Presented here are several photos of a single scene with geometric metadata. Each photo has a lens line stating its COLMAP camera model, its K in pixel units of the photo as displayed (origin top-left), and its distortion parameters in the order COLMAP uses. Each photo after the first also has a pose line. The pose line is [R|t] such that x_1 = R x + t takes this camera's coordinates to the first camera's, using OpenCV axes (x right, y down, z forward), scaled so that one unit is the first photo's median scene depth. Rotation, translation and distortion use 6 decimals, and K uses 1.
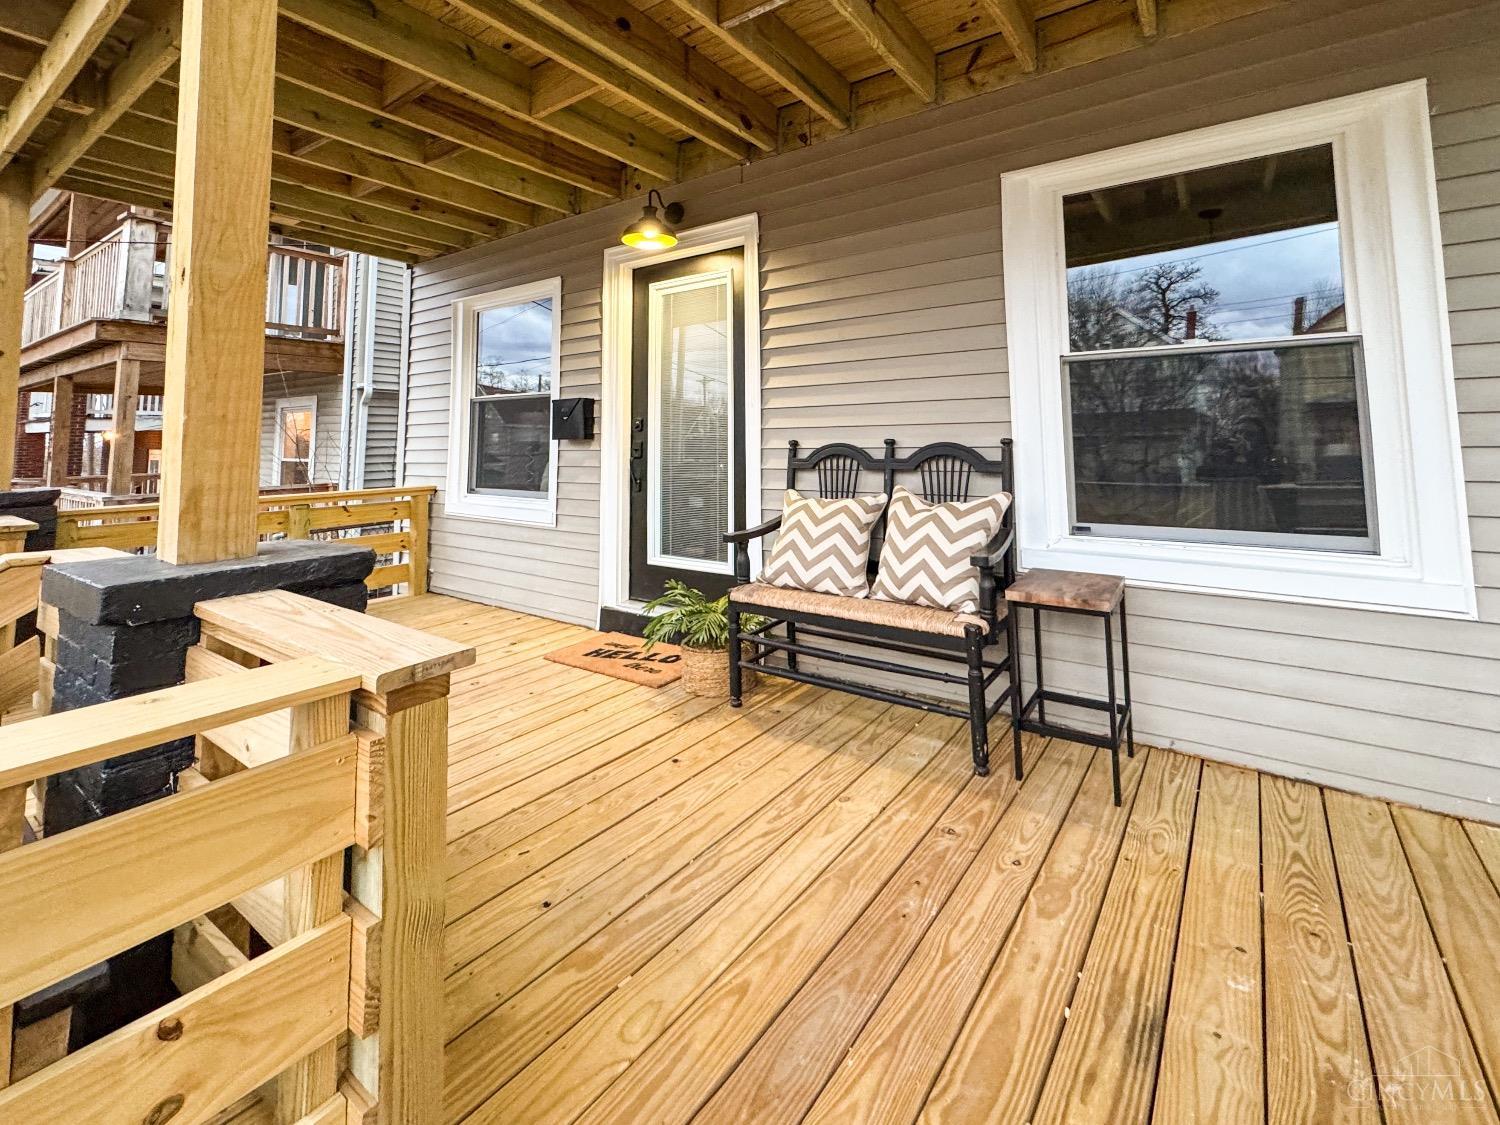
lens RADIAL K [[679.8, 0, 753.7], [0, 679.8, 567.4], [0, 0, 1]] dist [-0.001088, 0.000045]
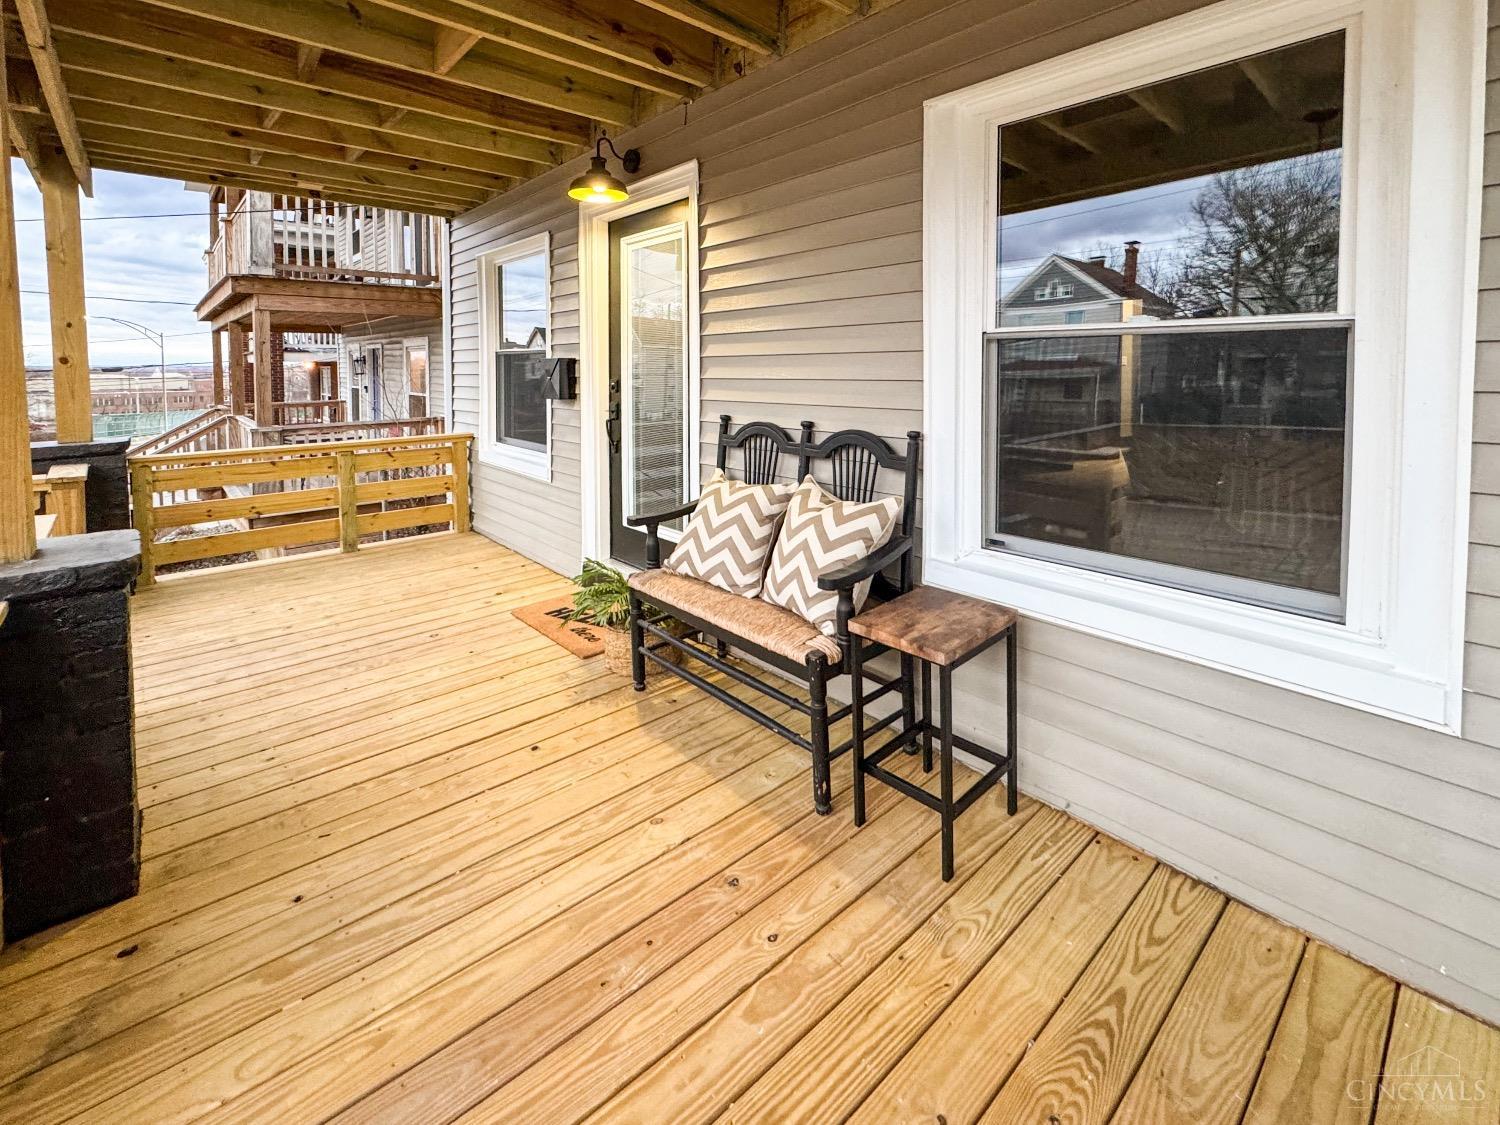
lens RADIAL K [[650.1, 0, 747.9], [0, 650.1, 557.1], [0, 0, 1]] dist [0.000067, -0.000590]
pose [[0.974589, 0.071046, -0.212435, 0.337194], [-0.048411, 0.992761, 0.109917, -0.106603], [0.218706, -0.096840, 0.970974, 0.138264]]
